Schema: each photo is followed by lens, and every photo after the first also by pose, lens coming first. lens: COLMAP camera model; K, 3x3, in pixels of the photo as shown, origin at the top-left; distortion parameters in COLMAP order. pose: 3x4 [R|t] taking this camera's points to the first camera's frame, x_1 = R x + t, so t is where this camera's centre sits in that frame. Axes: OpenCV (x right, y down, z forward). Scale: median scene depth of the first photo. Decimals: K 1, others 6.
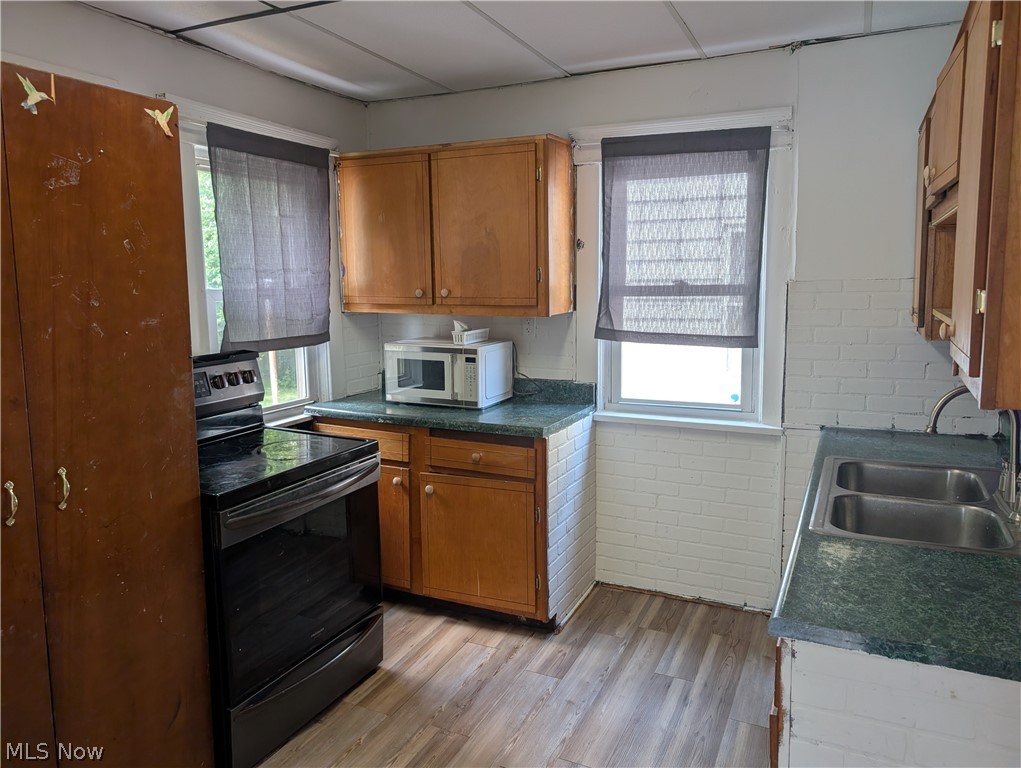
lens RADIAL K [[724.0, 0, 511.1], [0, 724.0, 371.1], [0, 0, 1]] dist [0.003253, -0.001827]
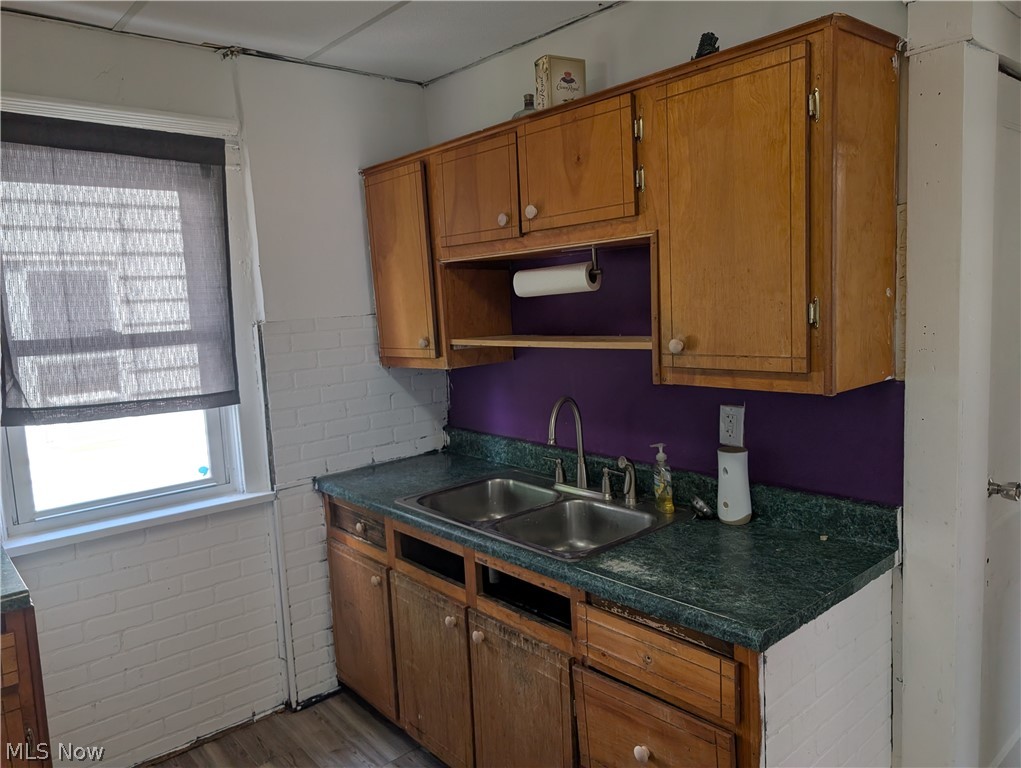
lens RADIAL K [[732.1, 0, 510.5], [0, 732.1, 384.0], [0, 0, 1]] dist [0.007936, -0.001382]
pose [[0.413940, -0.112960, 0.903268, -0.294832], [0.158389, 0.986073, 0.050730, -0.048856], [-0.896419, 0.122068, 0.426066, 0.368493]]
